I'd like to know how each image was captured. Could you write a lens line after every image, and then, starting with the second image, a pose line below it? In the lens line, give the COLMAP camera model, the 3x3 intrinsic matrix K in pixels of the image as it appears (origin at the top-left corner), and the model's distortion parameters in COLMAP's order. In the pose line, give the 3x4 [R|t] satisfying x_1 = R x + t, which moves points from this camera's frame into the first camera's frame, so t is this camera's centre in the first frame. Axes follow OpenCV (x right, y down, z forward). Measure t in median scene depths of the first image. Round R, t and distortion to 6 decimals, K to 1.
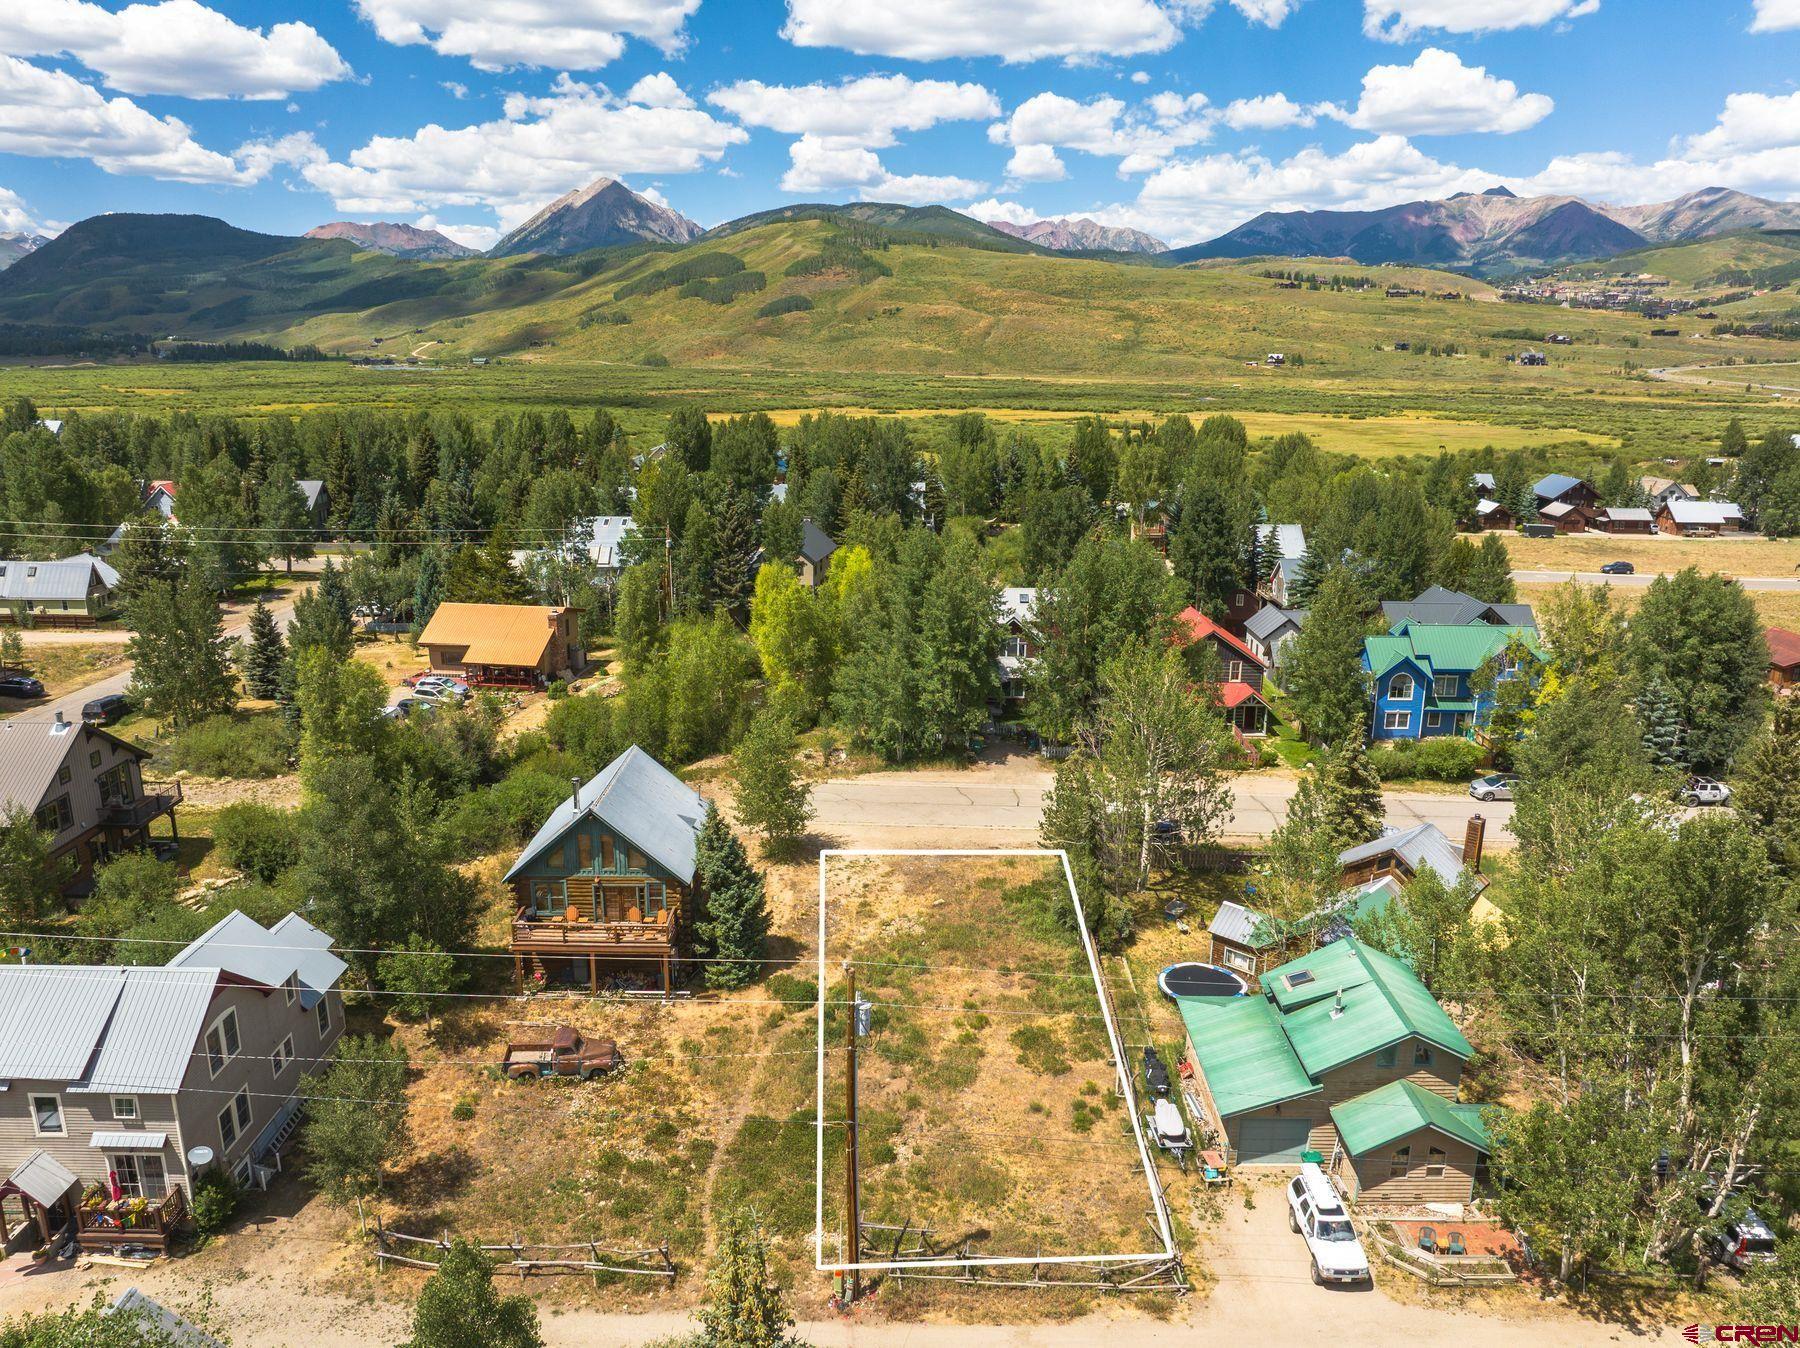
lens RADIAL K [[1269.0, 0, 903.9], [0, 1269.0, 673.6], [0, 0, 1]] dist [-0.041174, 0.005086]
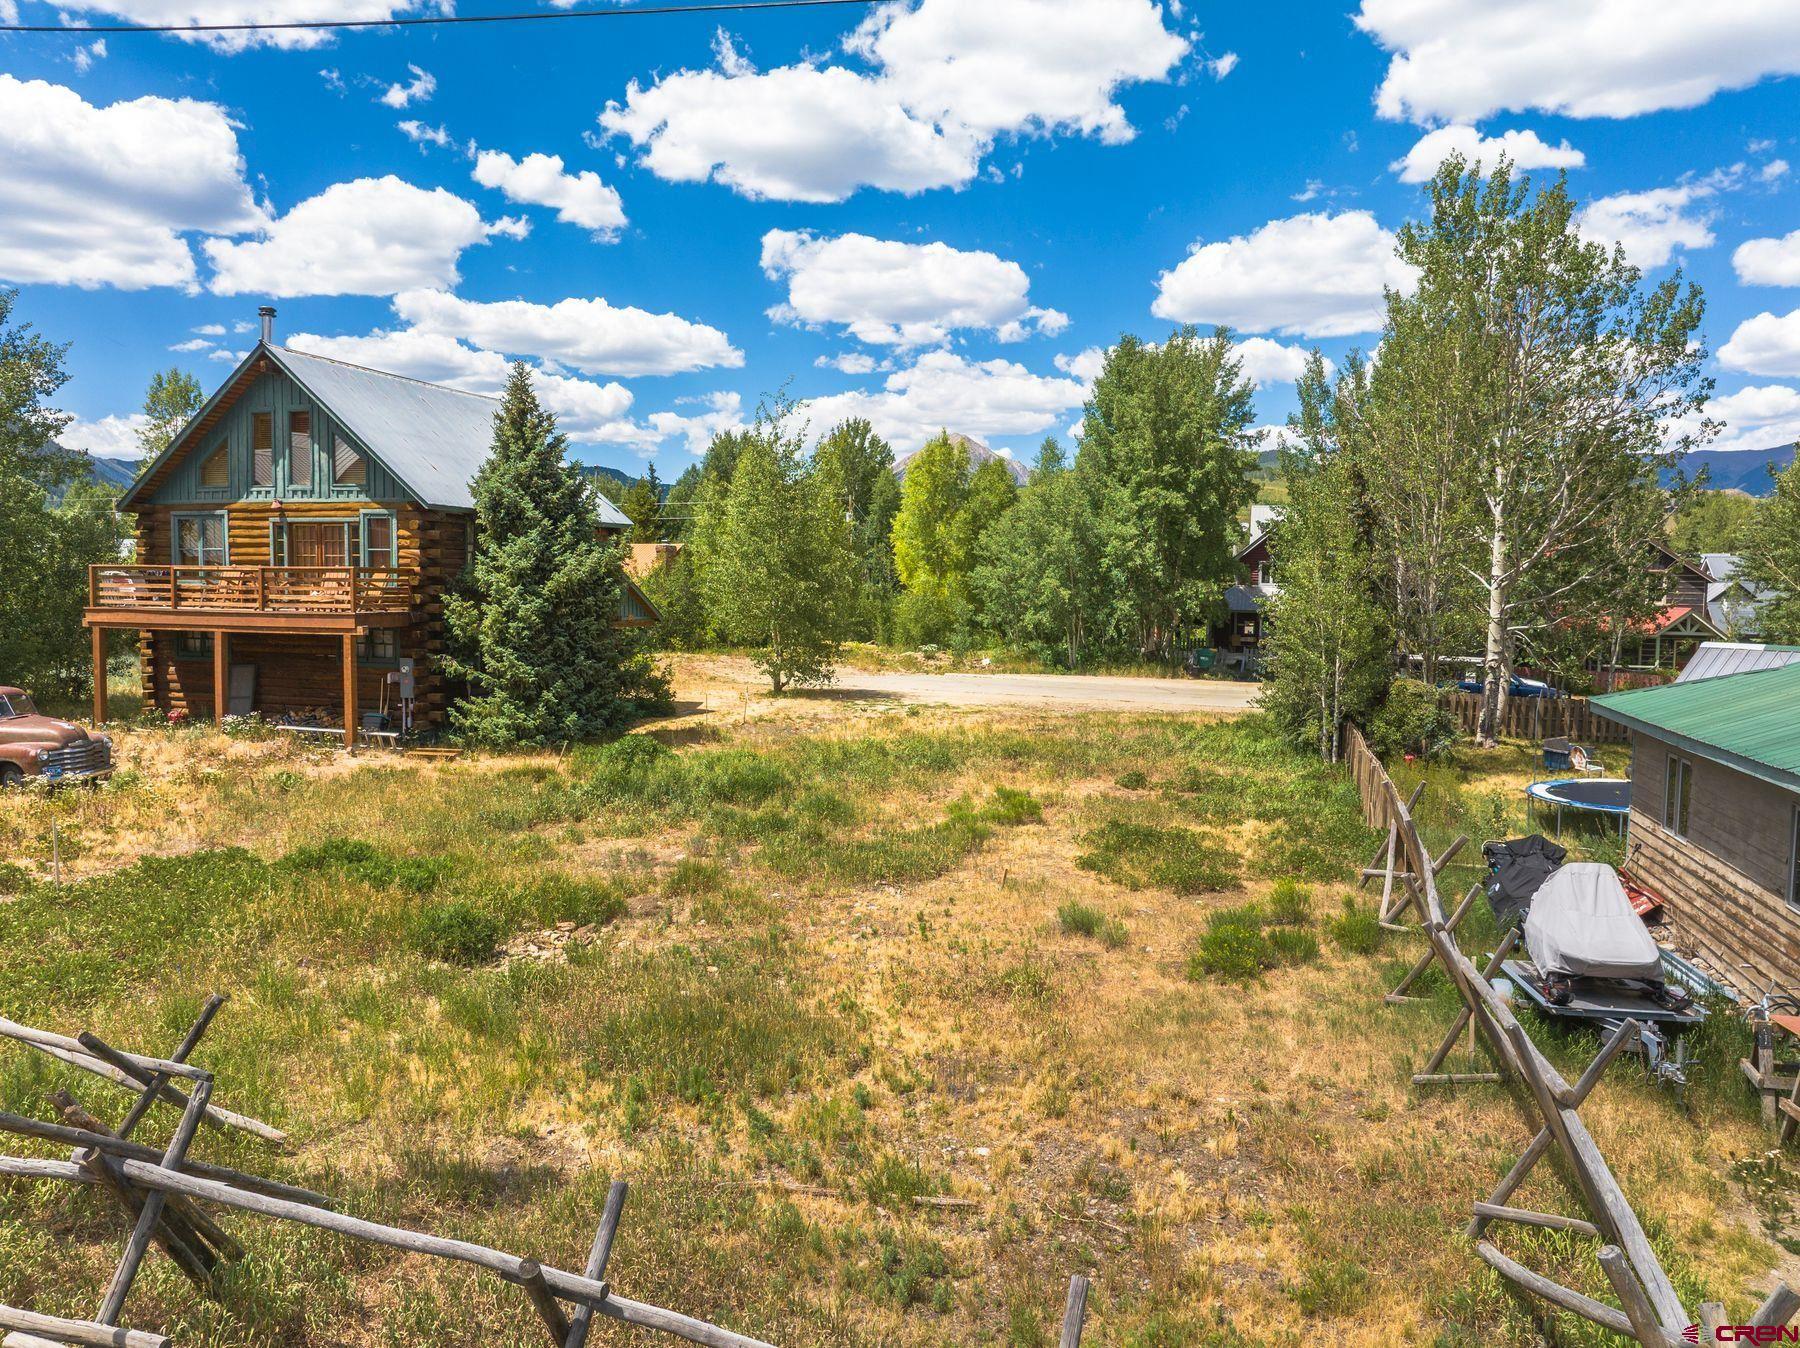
lens RADIAL K [[1269.0, 0, 903.9], [0, 1269.0, 673.6], [0, 0, 1]] dist [-0.041174, 0.005086]
pose [[0.966127, 0.023436, -0.257002, 0.059613], [-0.071007, 0.981570, -0.177422, 0.146589], [0.248107, 0.189661, 0.949985, 0.301181]]
